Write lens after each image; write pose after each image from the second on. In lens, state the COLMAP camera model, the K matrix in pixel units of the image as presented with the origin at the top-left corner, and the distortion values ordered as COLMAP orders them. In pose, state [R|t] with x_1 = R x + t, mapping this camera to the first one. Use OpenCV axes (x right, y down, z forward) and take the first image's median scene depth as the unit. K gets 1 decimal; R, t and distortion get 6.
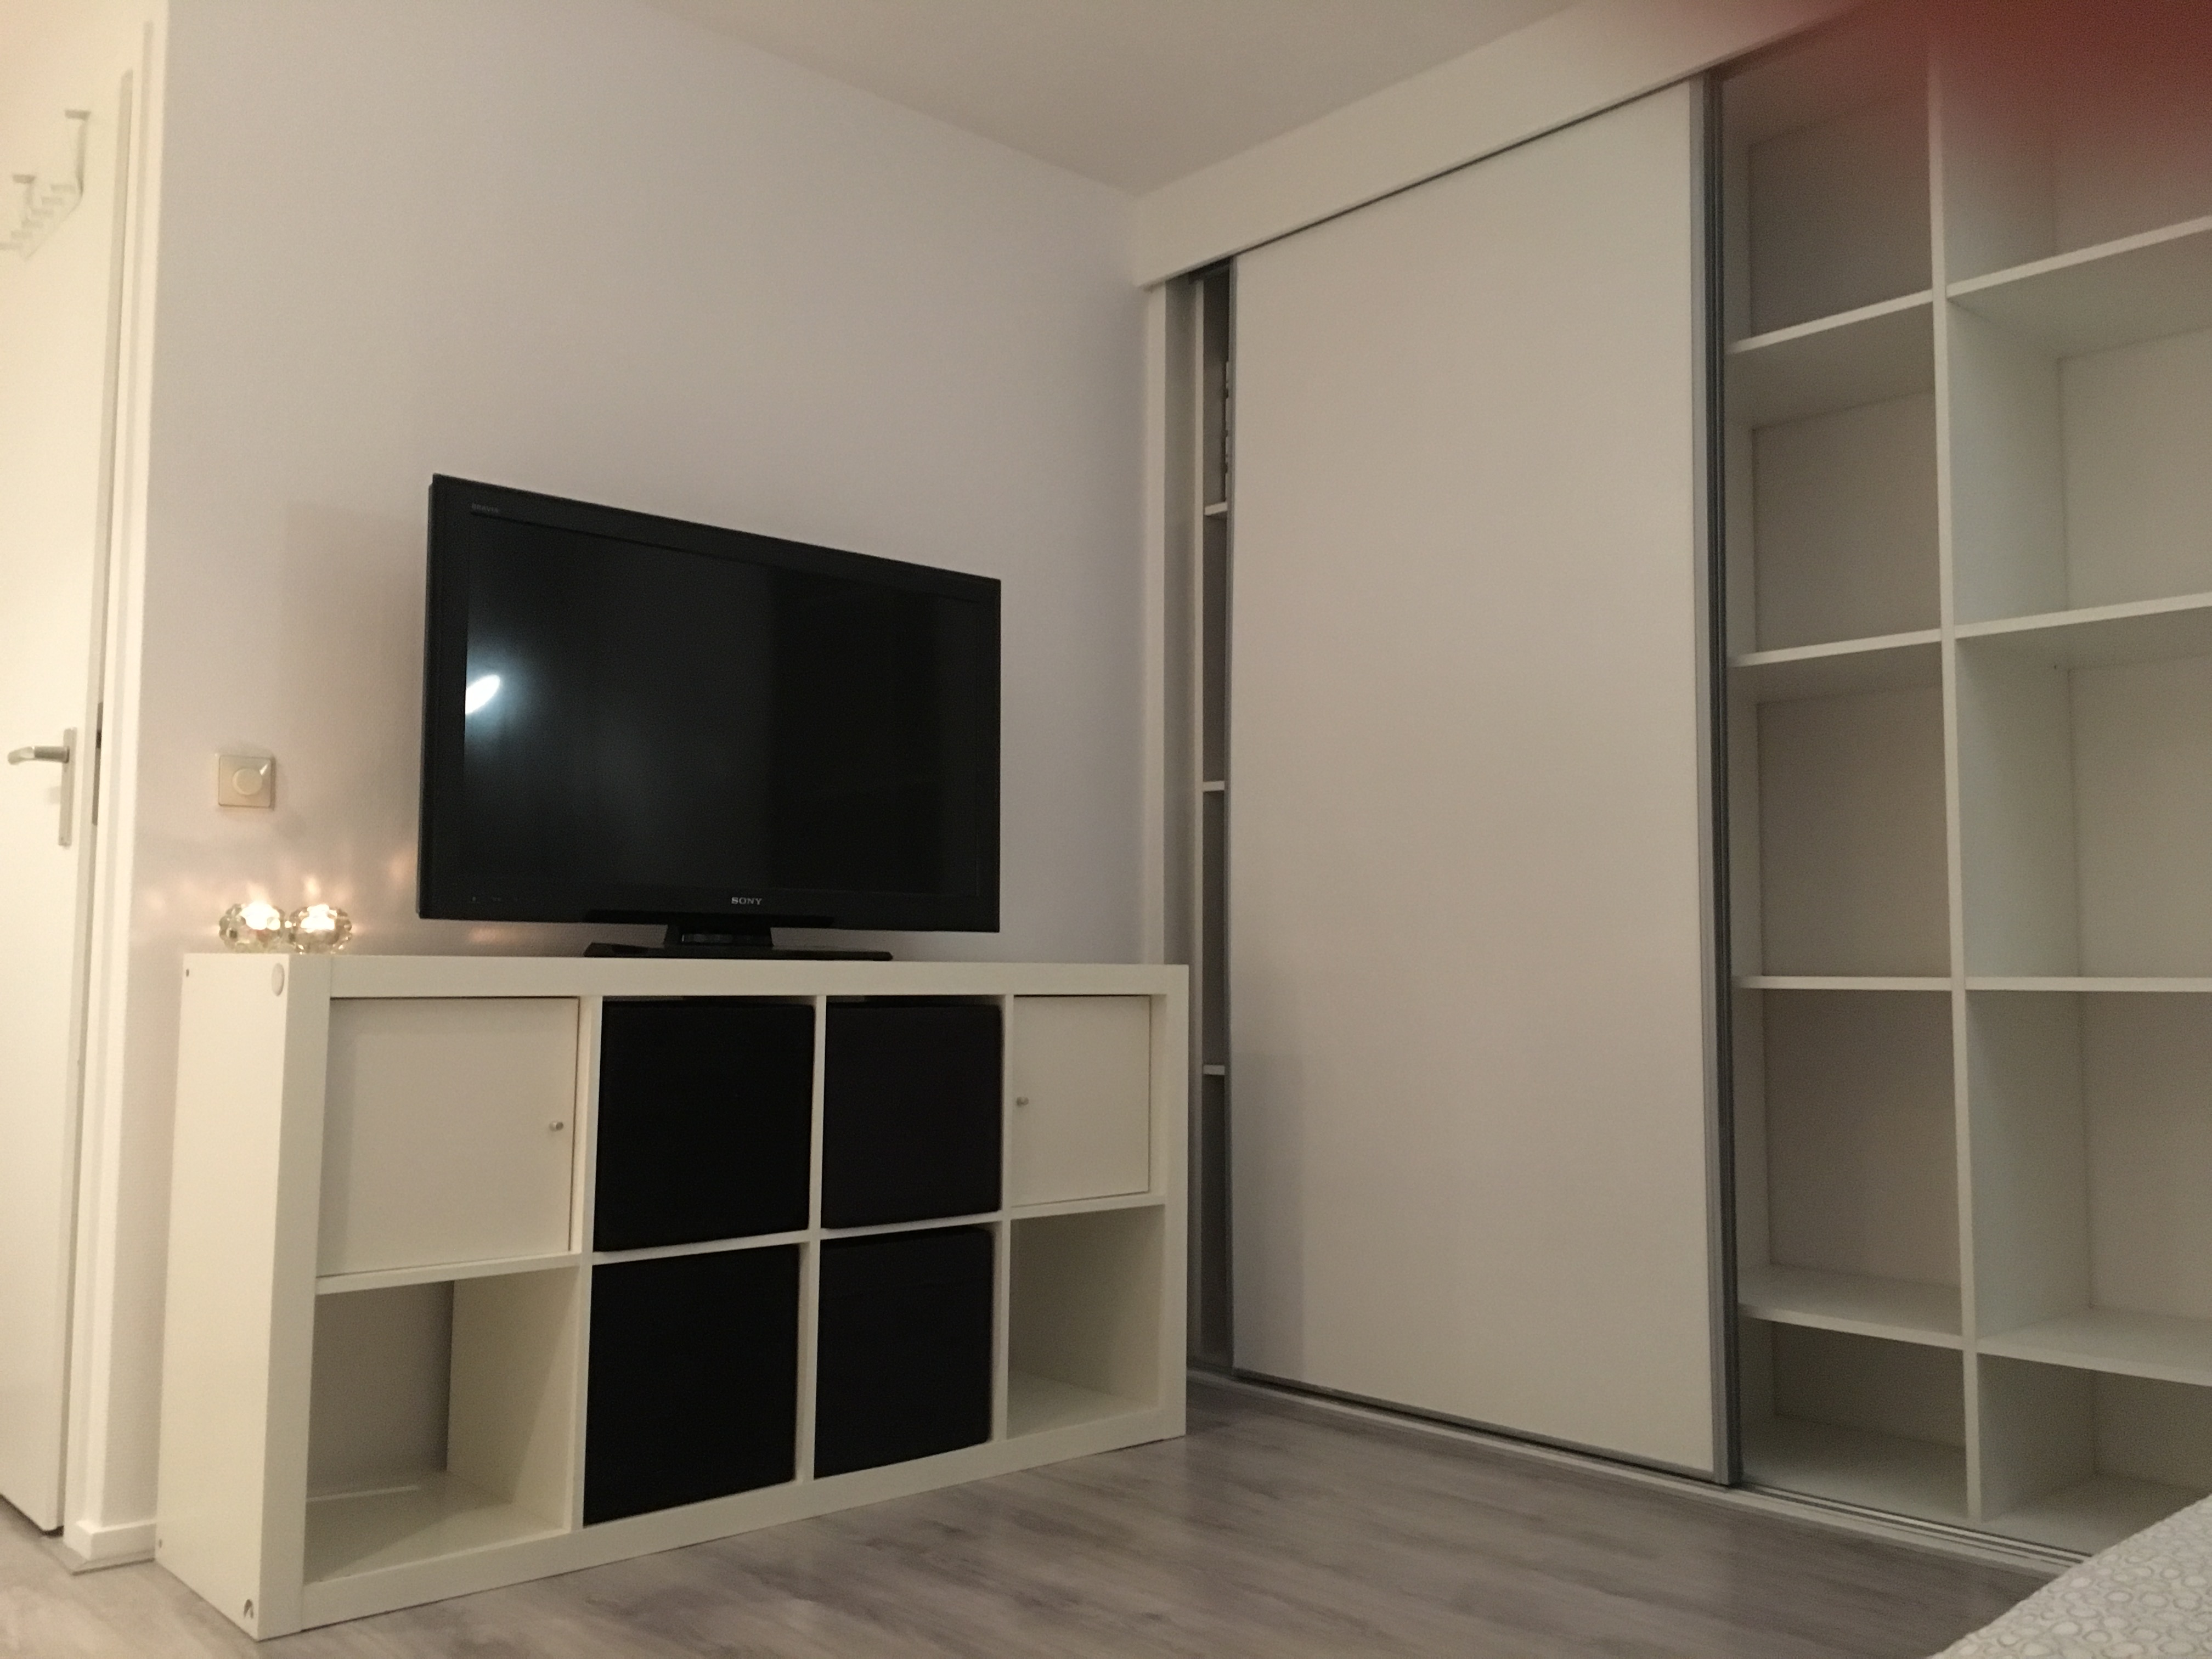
lens RADIAL K [[1870.5, 0, 1106.0], [0, 1870.5, 829.5], [0, 0, 1]] dist [0.072860, -0.116503]
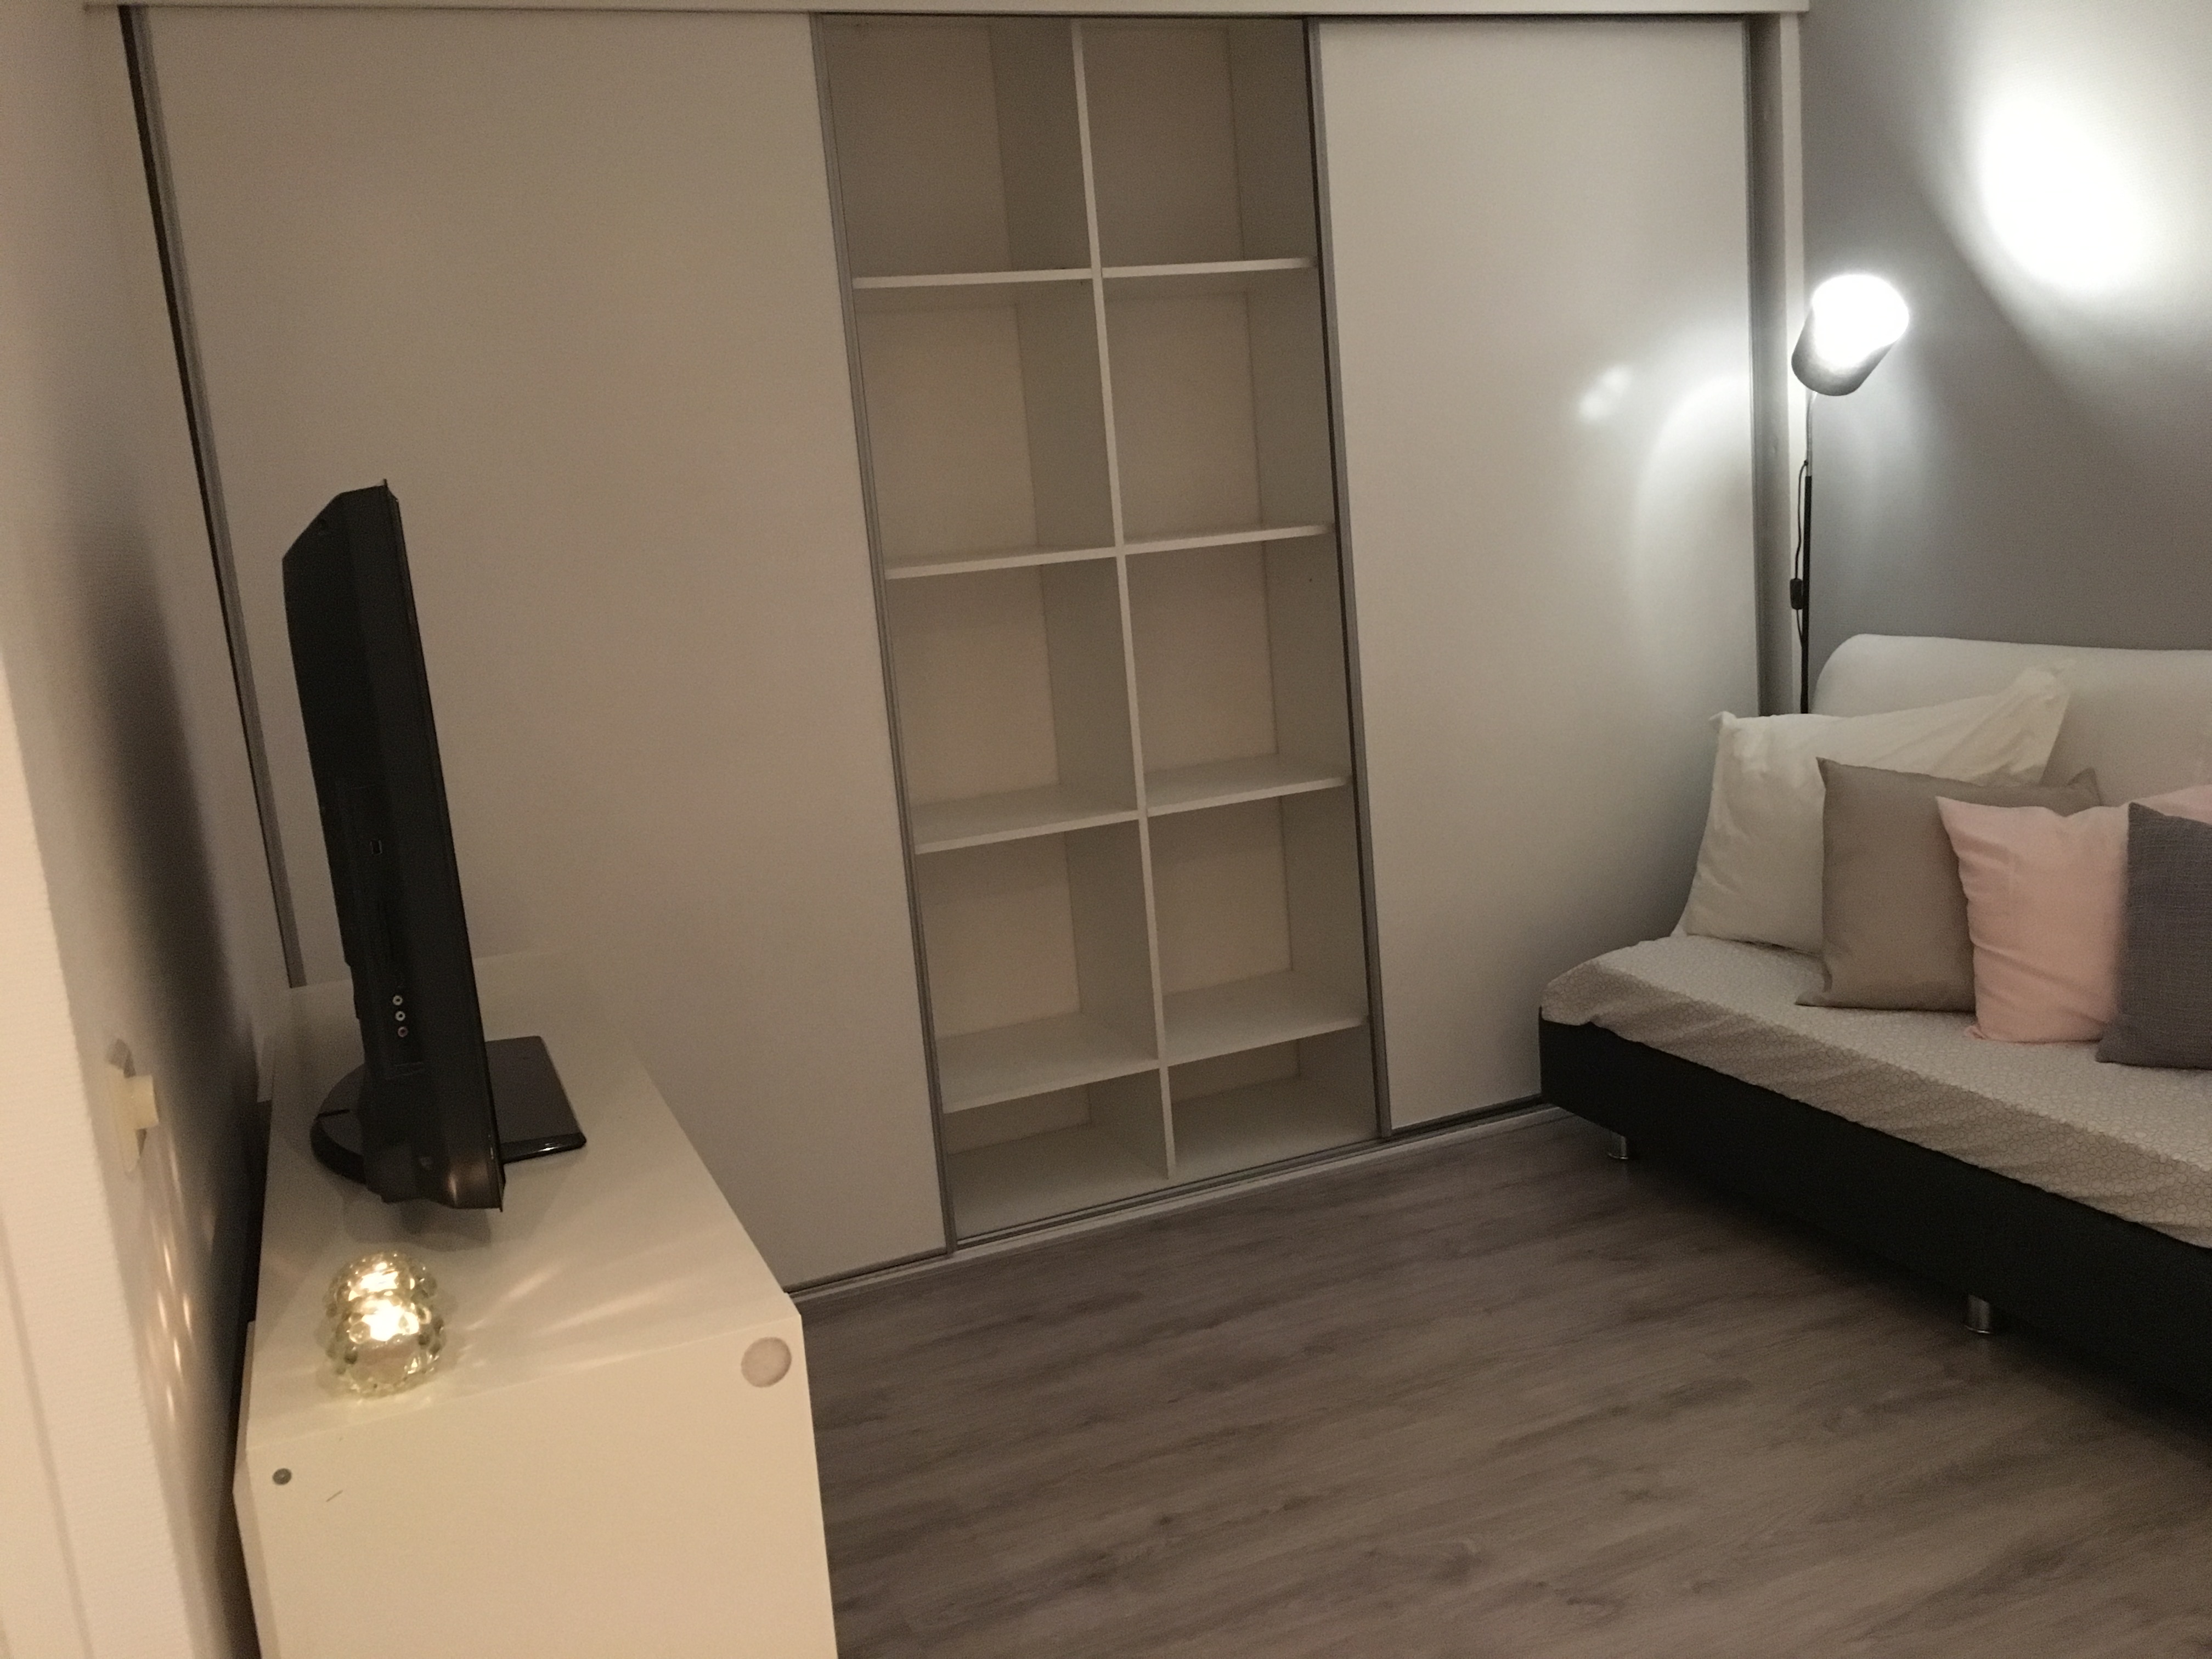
lens RADIAL K [[1870.5, 0, 1106.0], [0, 1870.5, 829.5], [0, 0, 1]] dist [0.072860, -0.116503]
pose [[0.340446, -0.205986, 0.917424, -0.785154], [0.017439, 0.976924, 0.212874, -0.191879], [-0.940102, -0.056473, 0.336182, 0.566757]]
